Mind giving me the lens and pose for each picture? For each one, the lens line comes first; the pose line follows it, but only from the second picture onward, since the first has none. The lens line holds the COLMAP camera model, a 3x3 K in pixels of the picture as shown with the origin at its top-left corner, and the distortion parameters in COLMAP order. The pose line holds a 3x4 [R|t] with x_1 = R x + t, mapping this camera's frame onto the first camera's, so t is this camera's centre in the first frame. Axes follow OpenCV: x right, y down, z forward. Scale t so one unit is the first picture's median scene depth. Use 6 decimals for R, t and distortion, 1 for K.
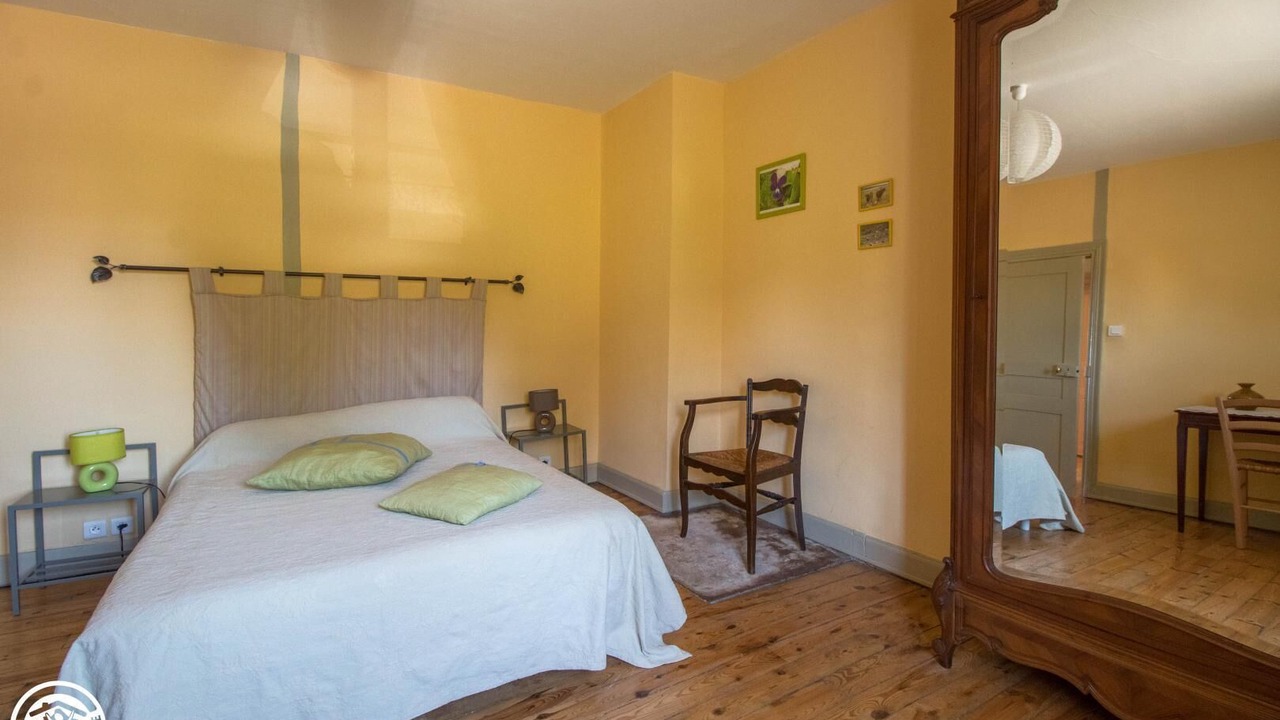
lens RADIAL K [[600.8, 0, 632.7], [0, 600.8, 349.8], [0, 0, 1]] dist [0.001330, -0.017737]
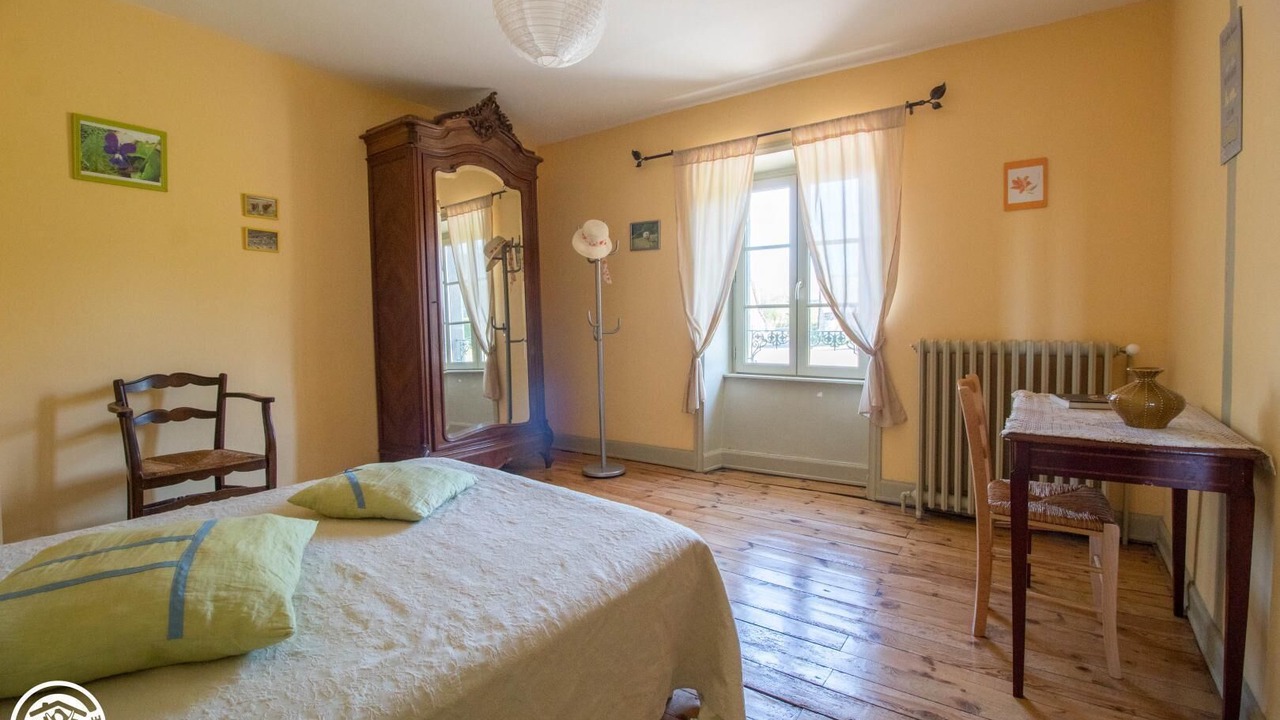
lens RADIAL K [[600.8, 0, 632.7], [0, 600.8, 349.8], [0, 0, 1]] dist [0.001330, -0.017737]
pose [[-0.392742, -0.032236, 0.919083, -0.868250], [0.041970, 0.997716, 0.052929, -0.005952], [-0.918690, 0.059361, -0.390492, 0.709278]]
